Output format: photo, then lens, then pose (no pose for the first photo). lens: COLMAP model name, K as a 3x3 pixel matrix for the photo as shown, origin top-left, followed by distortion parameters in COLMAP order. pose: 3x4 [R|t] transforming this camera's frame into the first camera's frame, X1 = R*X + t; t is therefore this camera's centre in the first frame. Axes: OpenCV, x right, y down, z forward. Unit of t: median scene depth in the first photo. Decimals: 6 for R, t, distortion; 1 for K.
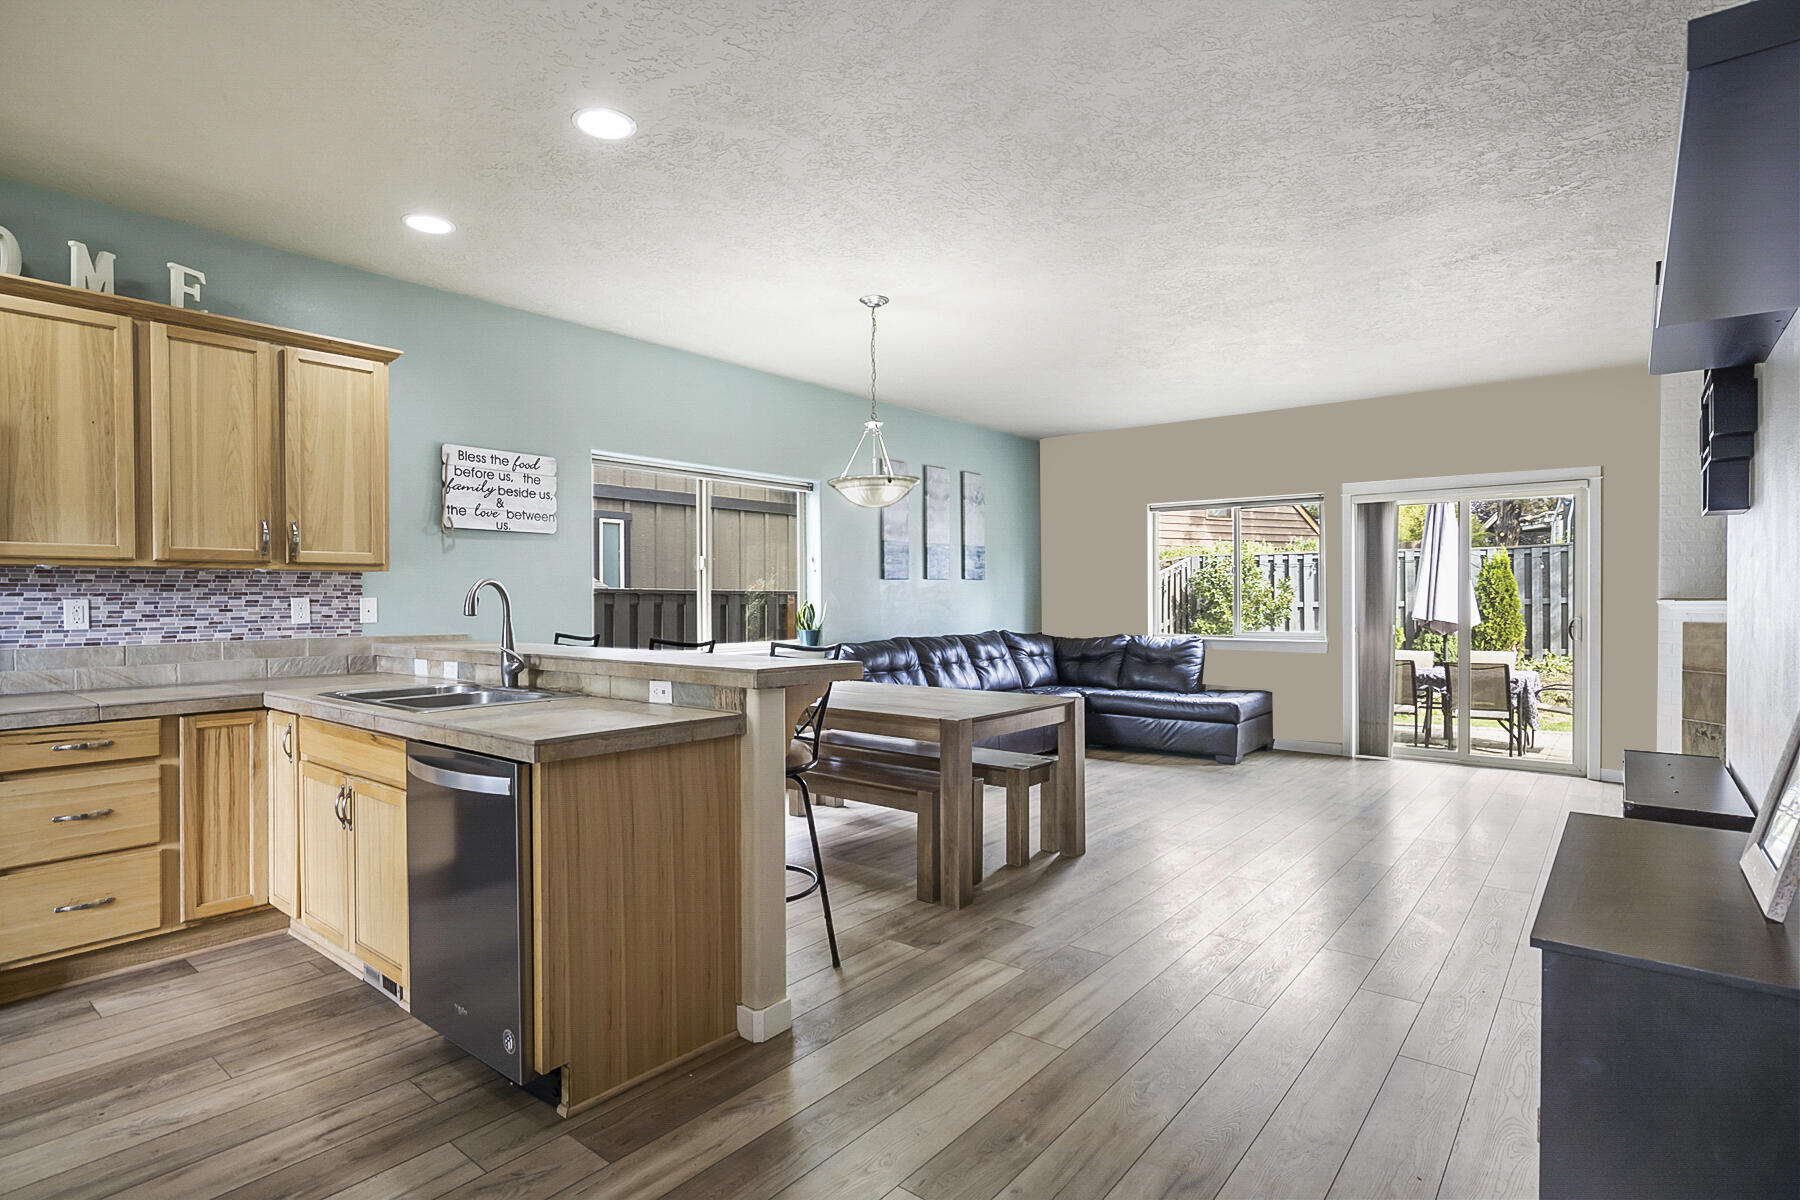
lens RADIAL K [[908.8, 0, 899.5], [0, 908.8, 603.6], [0, 0, 1]] dist [-0.023397, 0.011305]
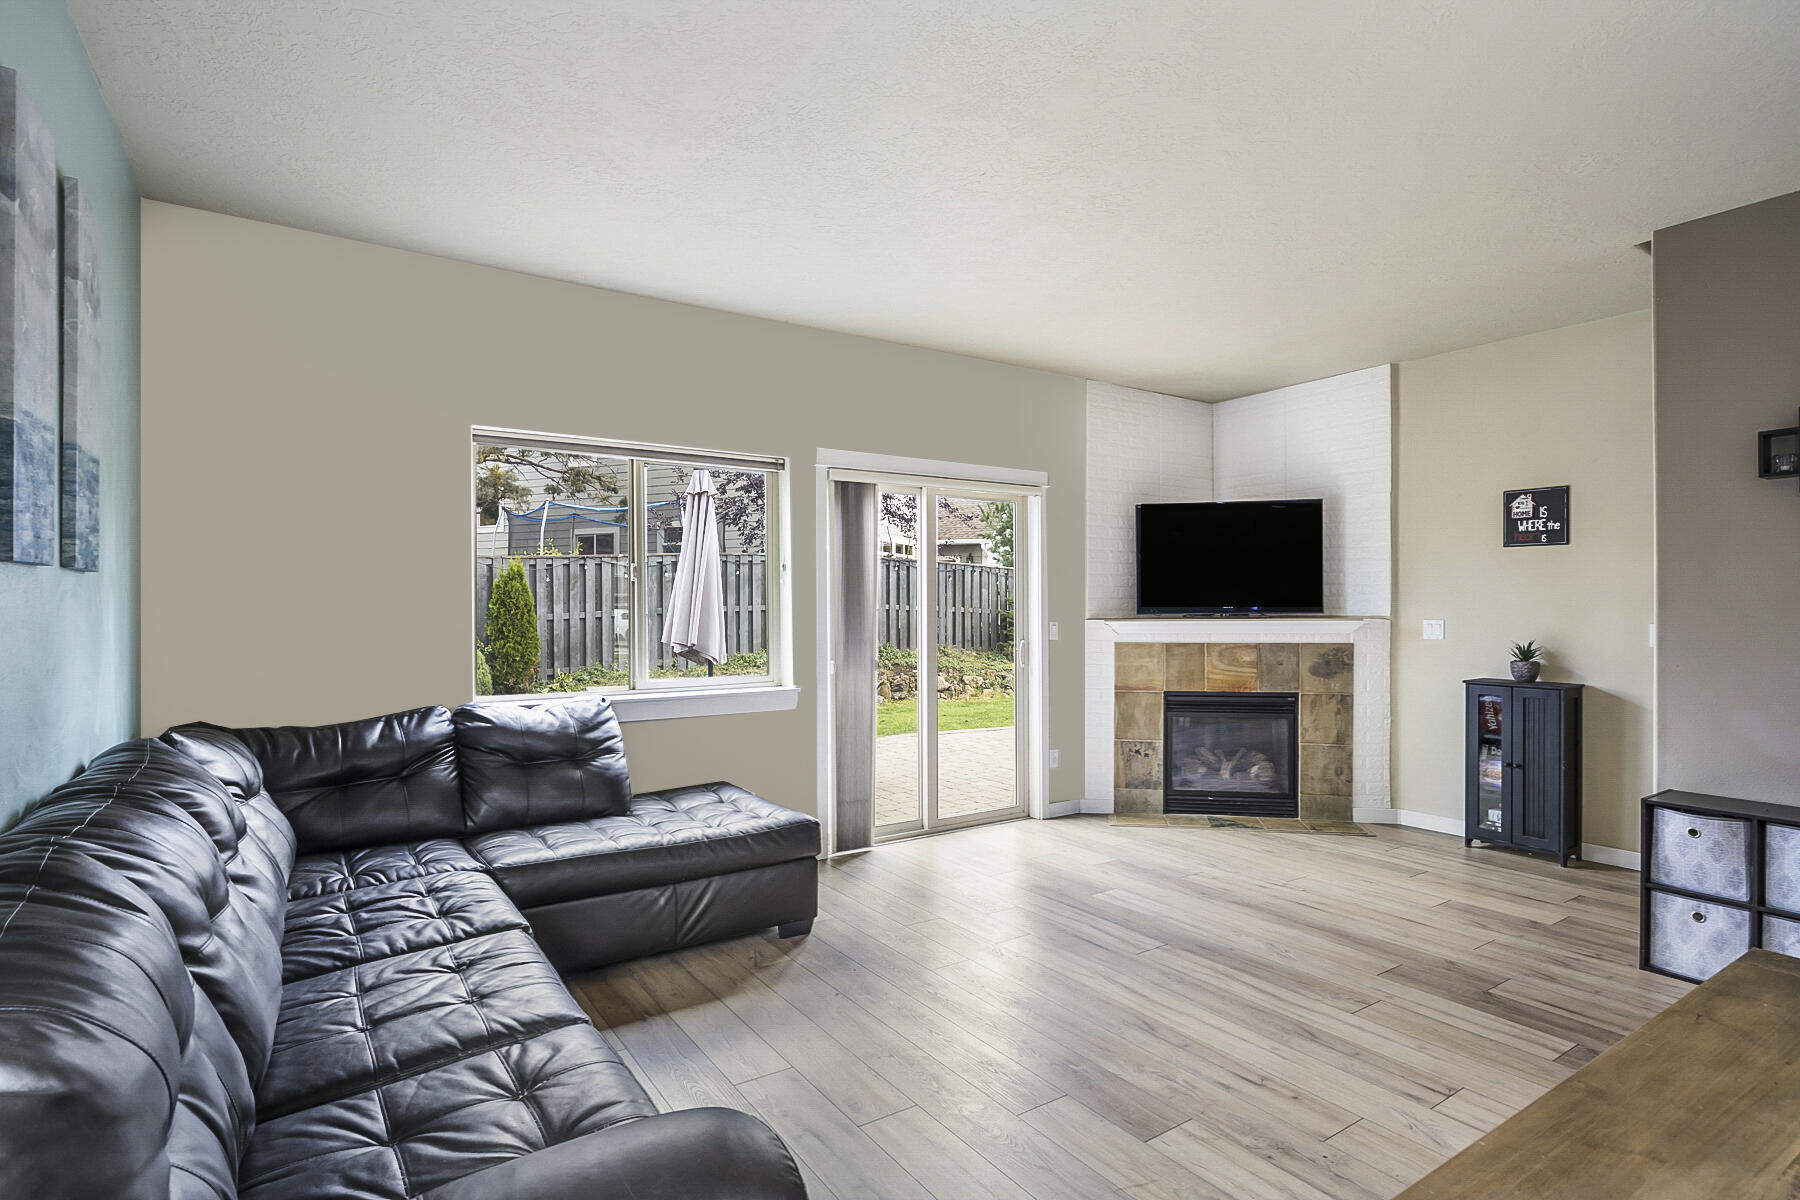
lens RADIAL K [[908.8, 0, 901.8], [0, 908.8, 603.8], [0, 0, 1]] dist [-0.023397, 0.011305]
pose [[0.291258, 0.004862, 0.956632, -0.156234], [0.007610, 0.999944, -0.007399, -0.016358], [-0.956614, 0.009435, 0.291205, 0.927737]]
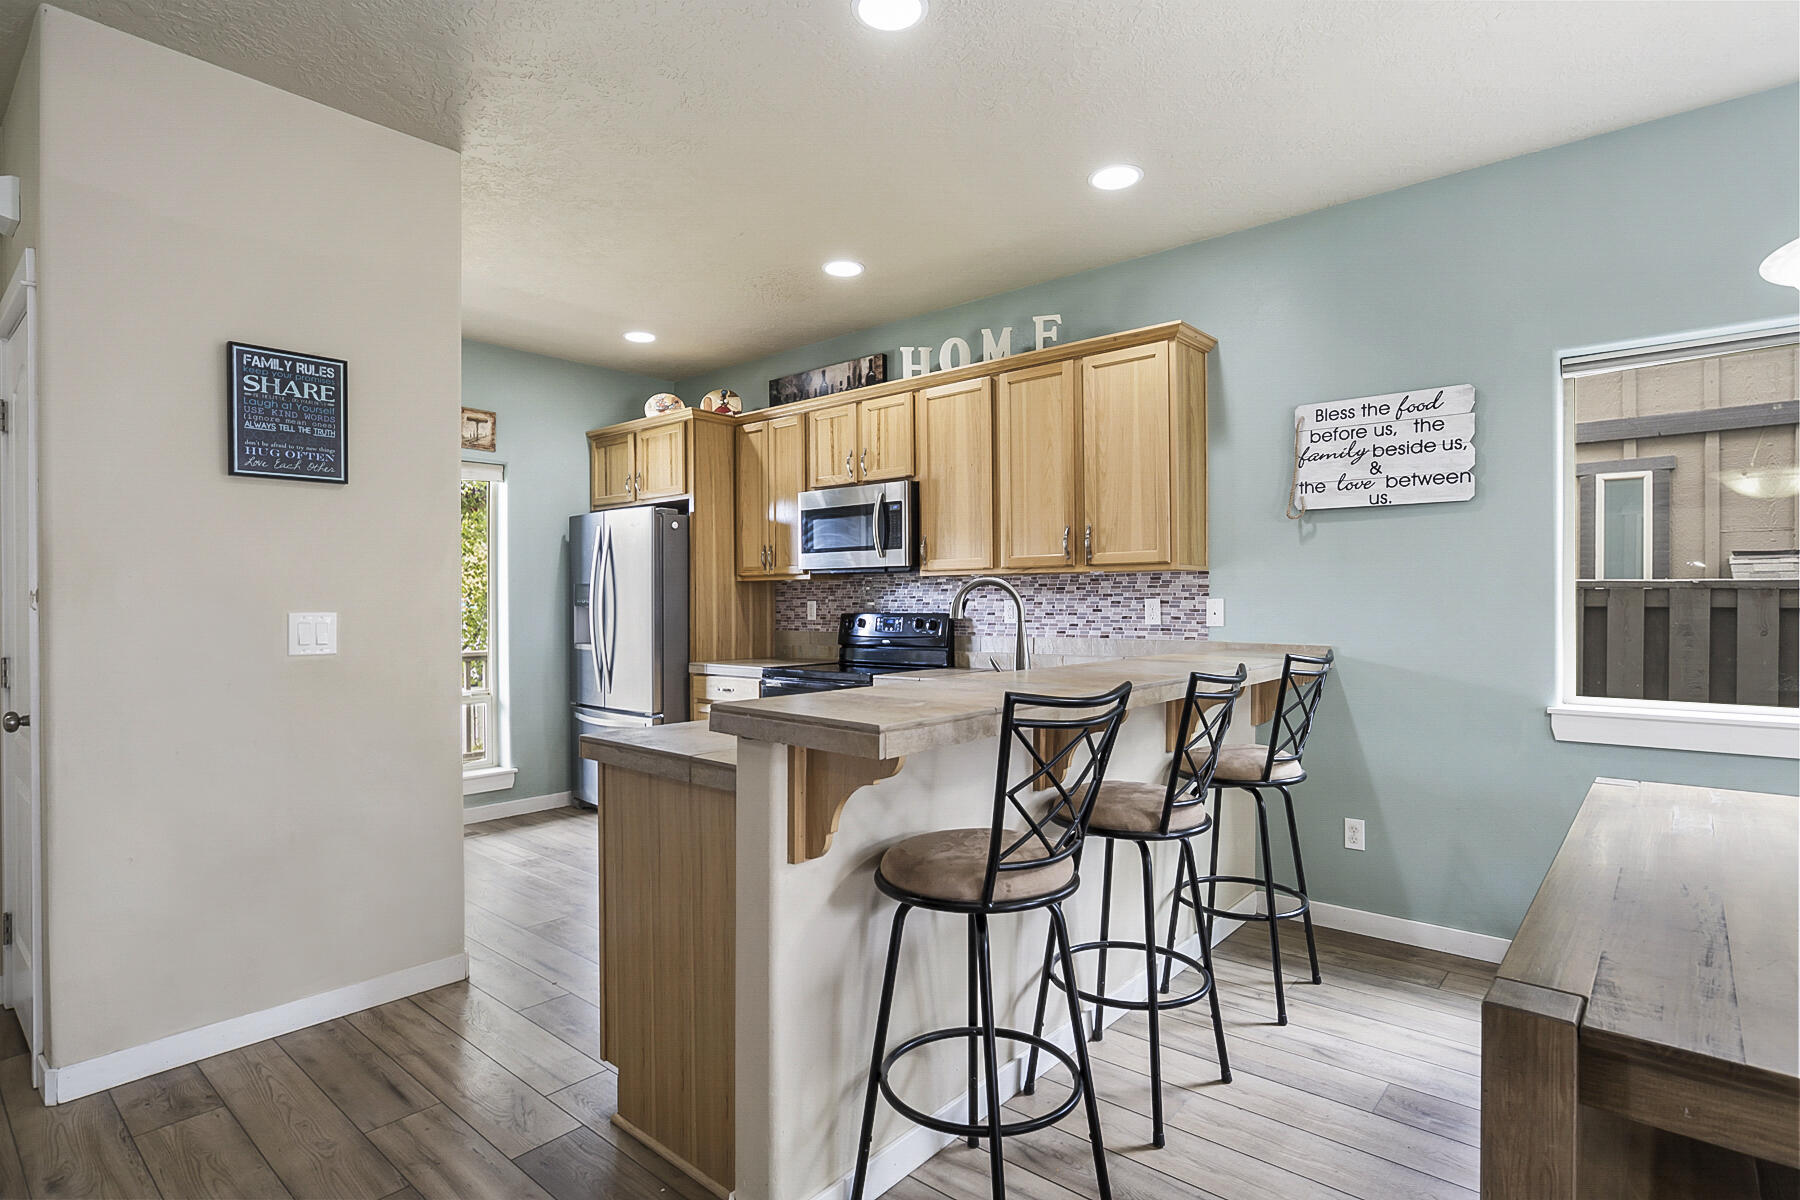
lens RADIAL K [[908.8, 0, 901.5], [0, 908.8, 604.0], [0, 0, 1]] dist [-0.023397, 0.011305]
pose [[-0.026664, 0.006667, -0.999622, 0.235909], [-0.003975, 0.999969, 0.006775, -0.004438], [0.999637, 0.004154, -0.026637, 0.514546]]
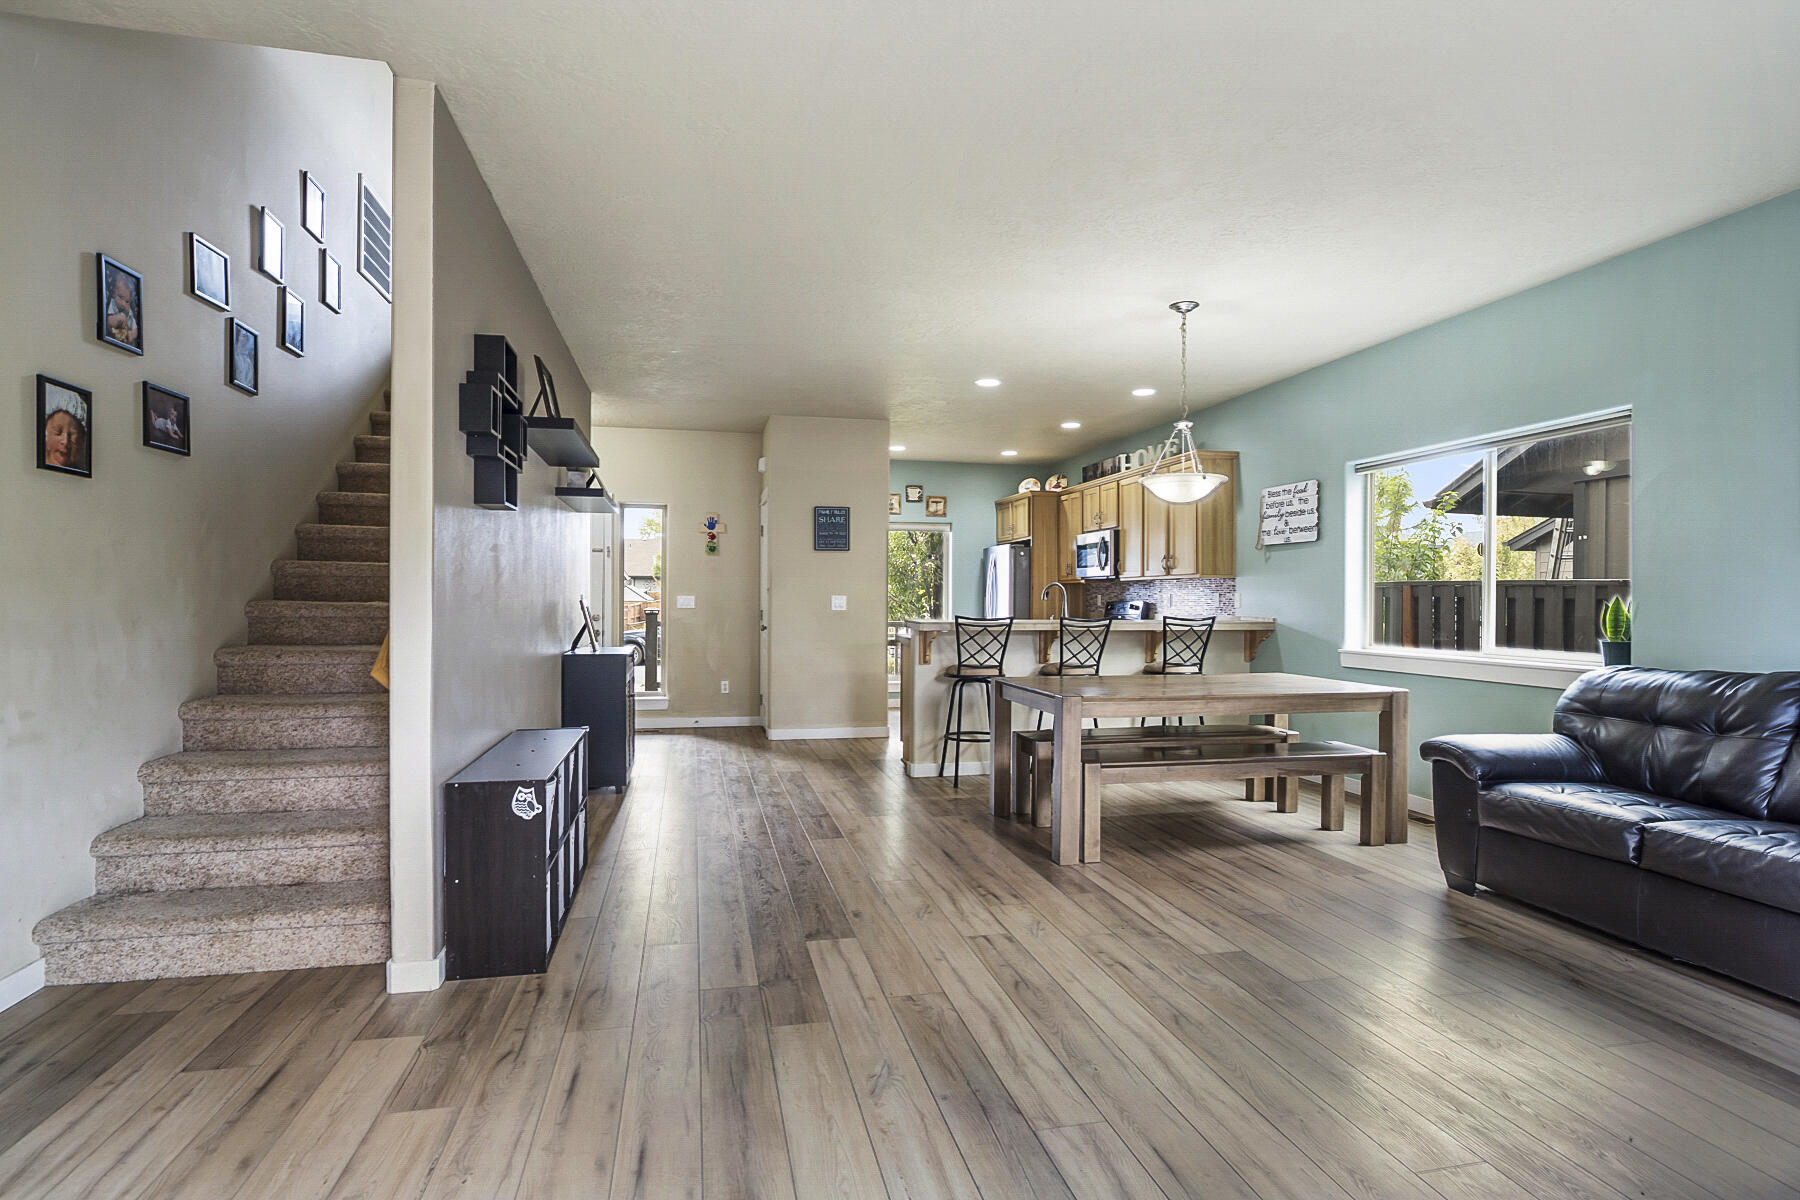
lens RADIAL K [[908.8, 0, 899.7], [0, 908.8, 596.8], [0, 0, 1]] dist [-0.023397, 0.011305]
pose [[-0.615553, -0.003021, -0.788090, 0.797948], [-0.010172, 0.999940, 0.004111, 0.000315], [0.788030, 0.010547, -0.615547, 1.111099]]
